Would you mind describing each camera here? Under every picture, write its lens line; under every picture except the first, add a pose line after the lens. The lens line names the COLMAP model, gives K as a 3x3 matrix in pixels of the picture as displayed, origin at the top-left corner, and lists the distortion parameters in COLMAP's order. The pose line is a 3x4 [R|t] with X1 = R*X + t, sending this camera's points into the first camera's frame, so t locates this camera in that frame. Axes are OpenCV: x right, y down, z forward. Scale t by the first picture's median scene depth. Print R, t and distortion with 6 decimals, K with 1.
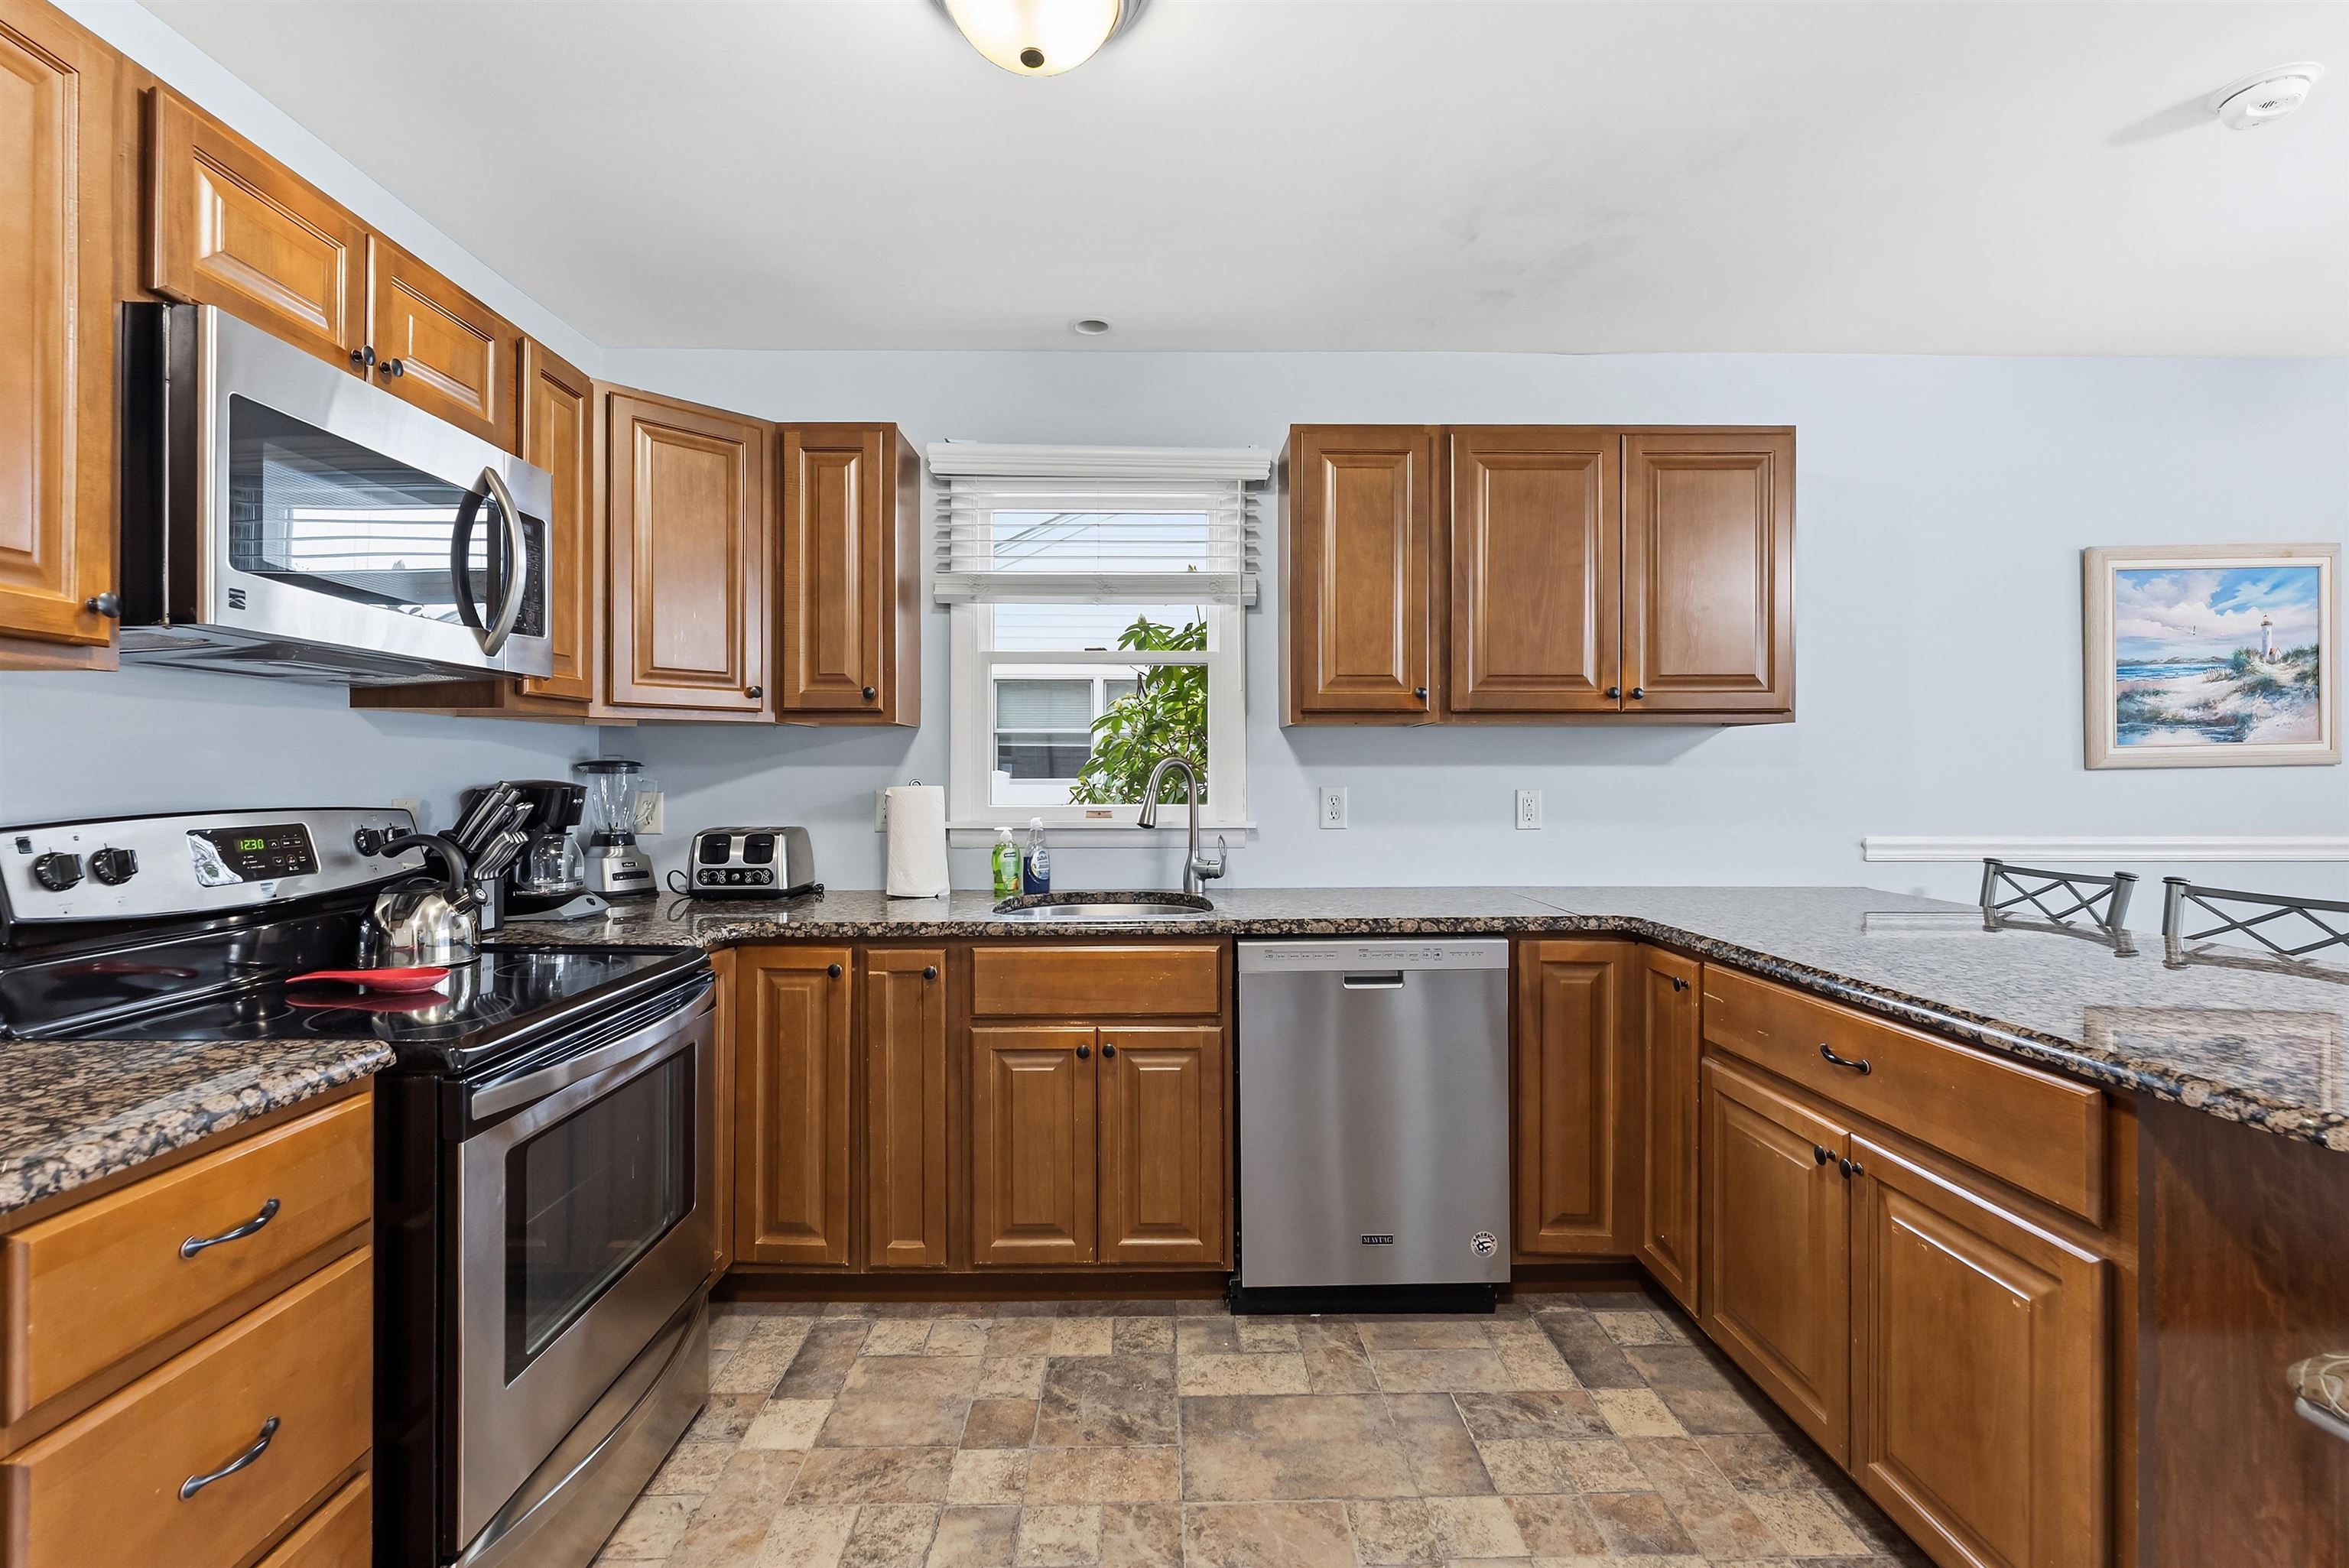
lens RADIAL K [[1056.3, 0, 1188.6], [0, 1056.3, 770.0], [0, 0, 1]] dist [-0.001455, -0.000288]
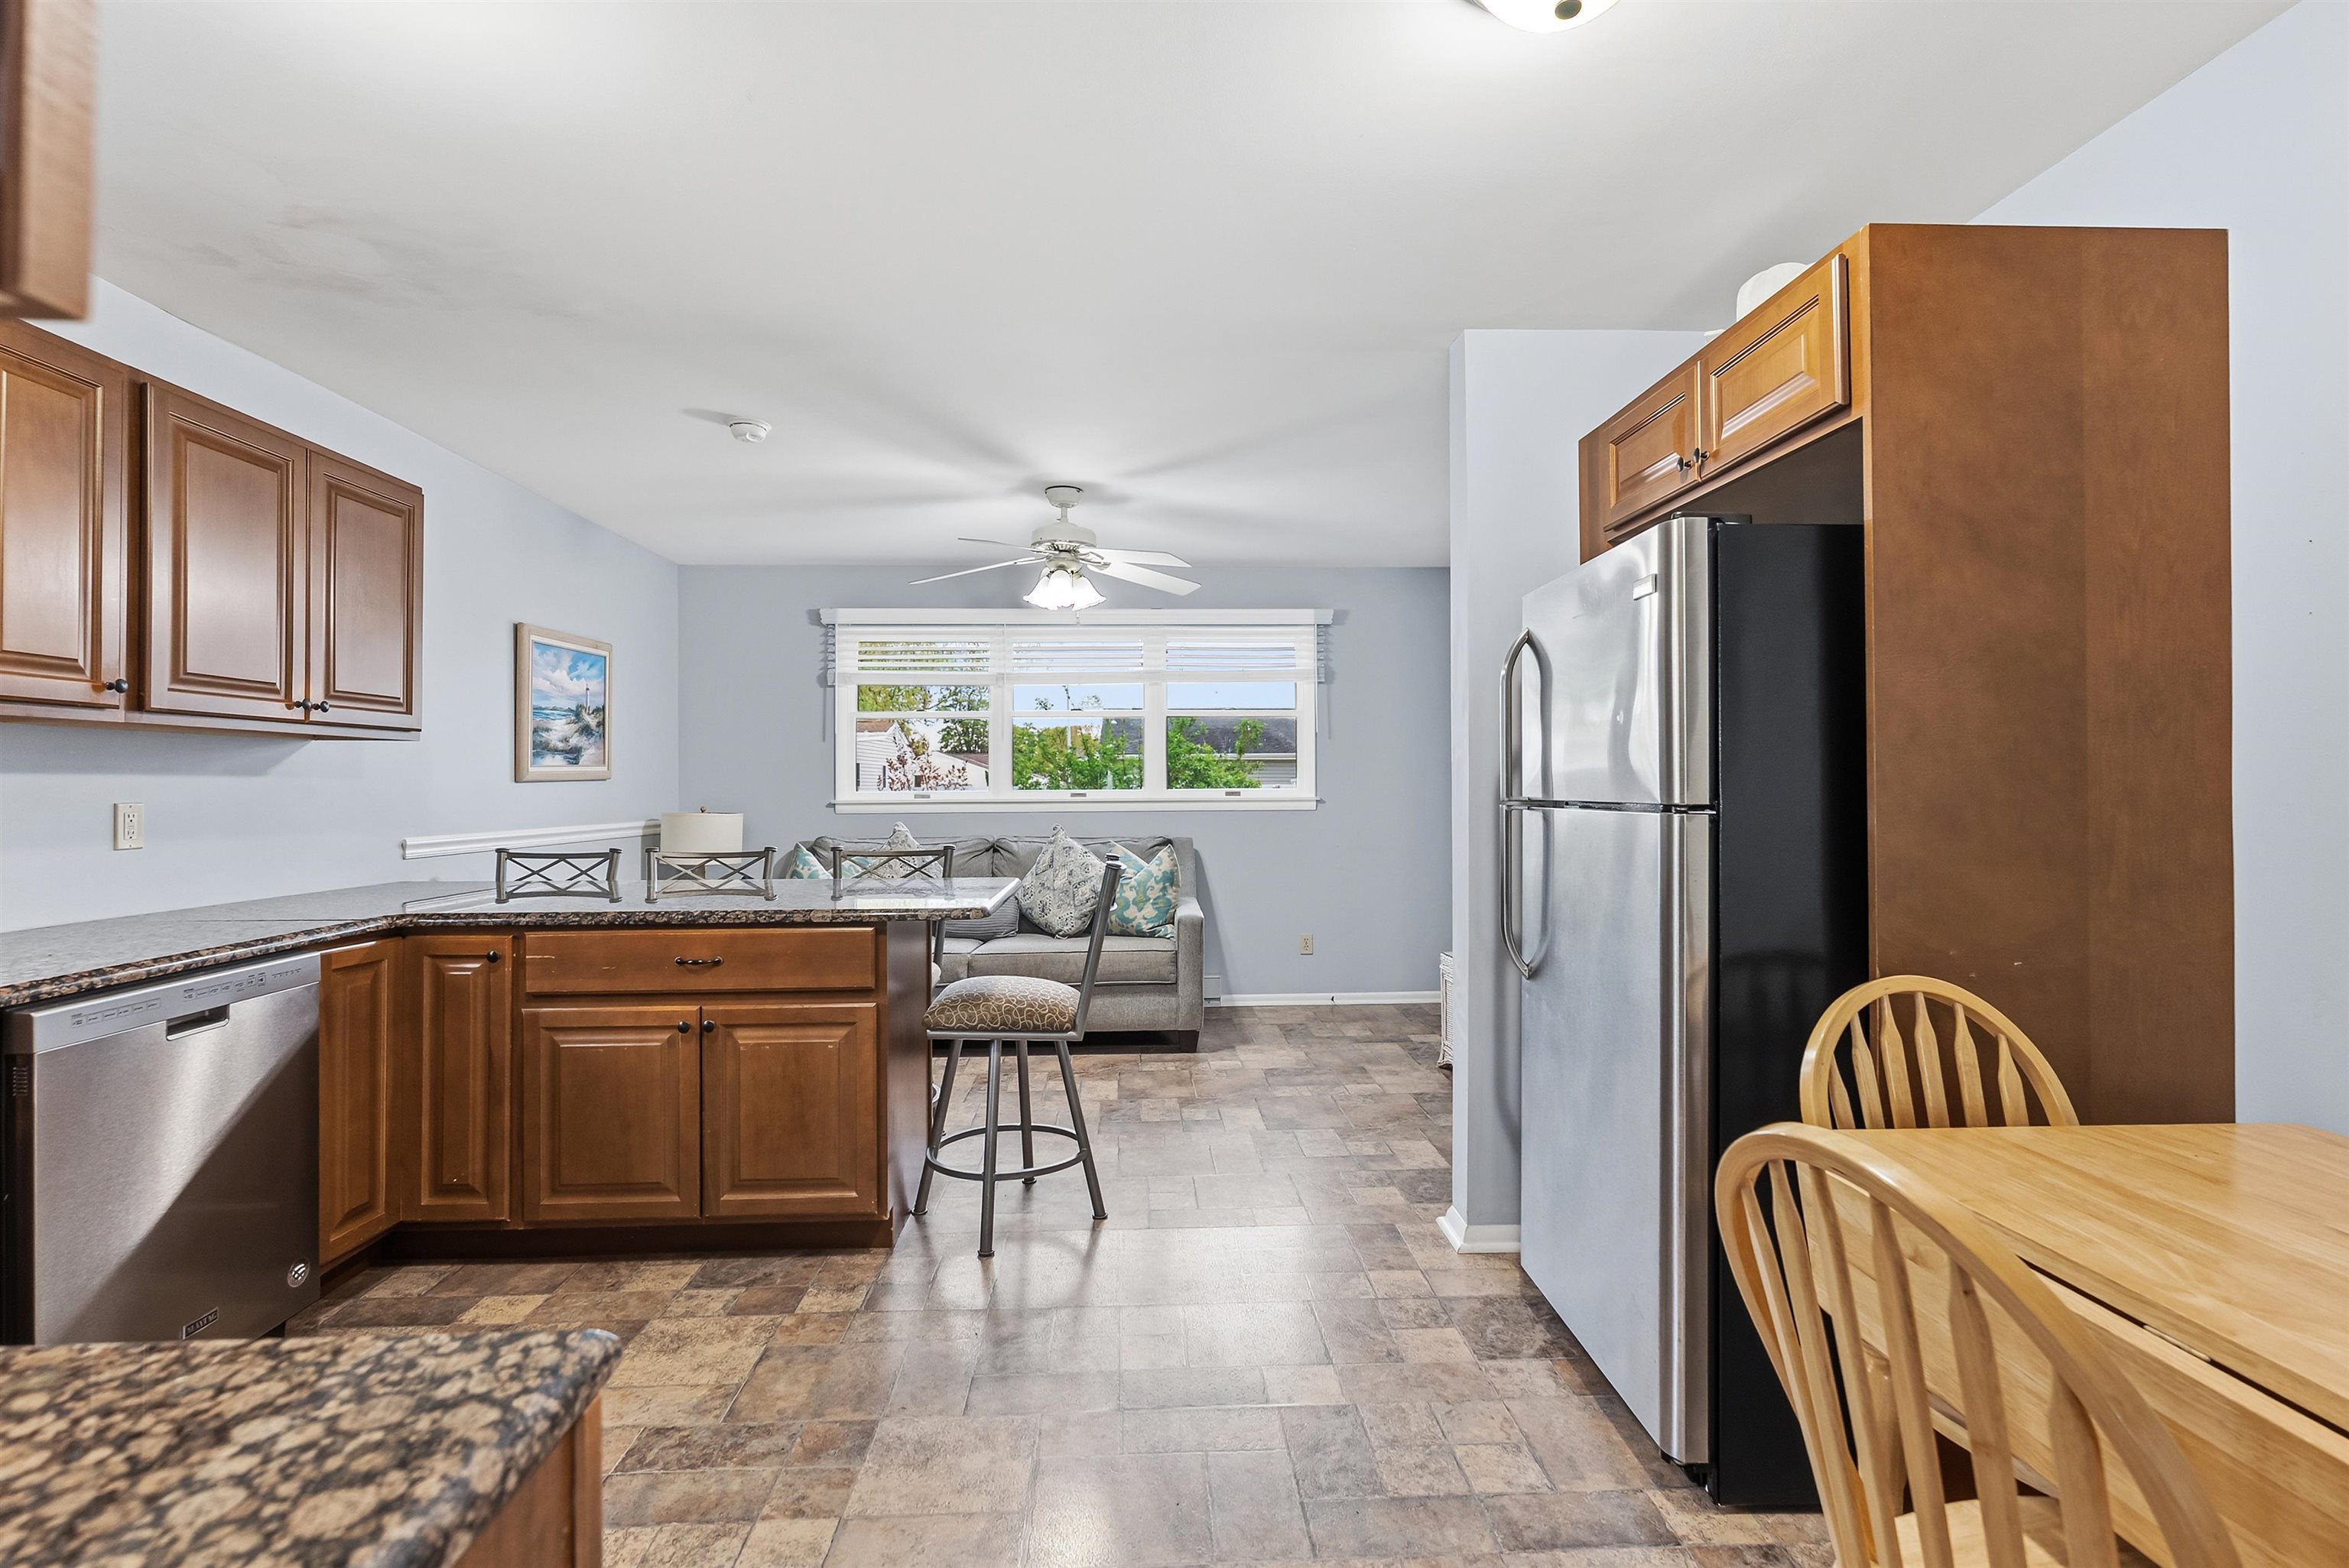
lens RADIAL K [[1038.9, 0, 1164.2], [0, 1038.9, 781.6], [0, 0, 1]] dist [-0.003931, -0.000534]
pose [[-0.021151, 0.004486, 0.999766, -0.588145], [-0.002259, 0.999987, -0.004535, 0.003477], [-0.999774, -0.002354, -0.021141, 0.197798]]
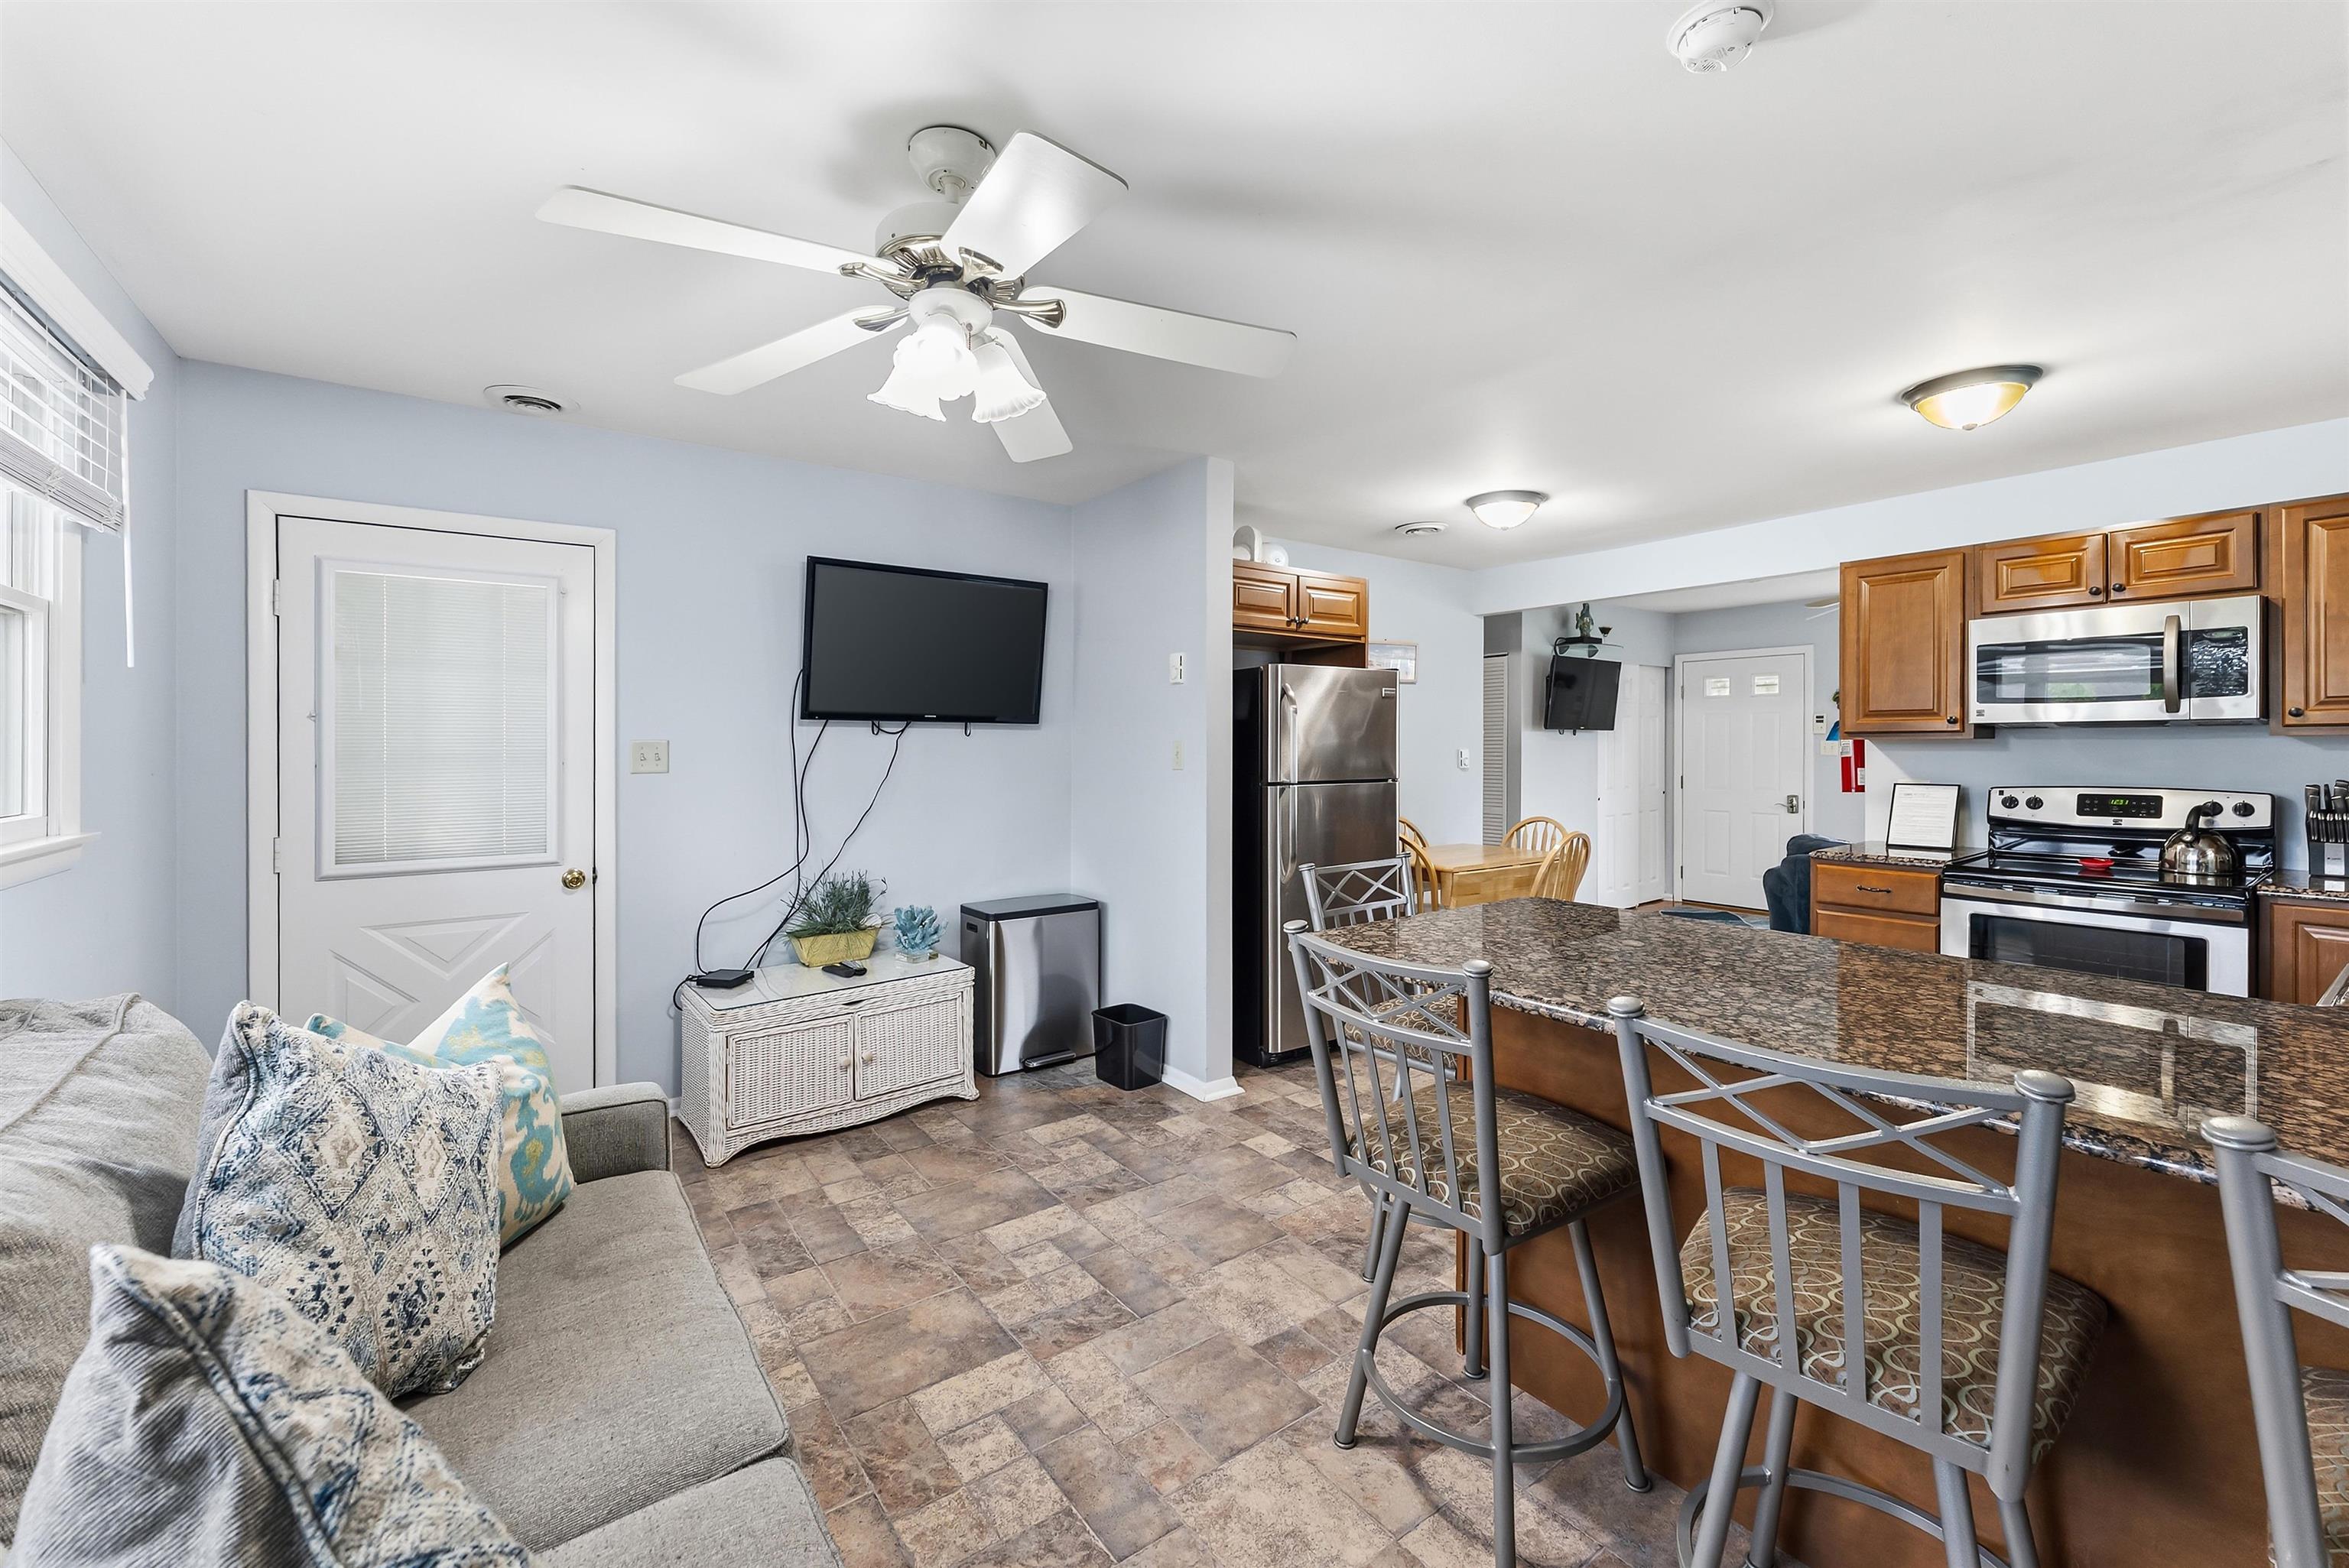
lens RADIAL K [[960.6, 0, 1167.3], [0, 960.6, 751.3], [0, 0, 1]] dist [-0.002010, -0.000646]
pose [[-0.822803, 0.005426, -0.568301, 1.240315], [0.004494, 0.999985, 0.003042, -0.035200], [0.568309, -0.000051, -0.822815, 0.933969]]
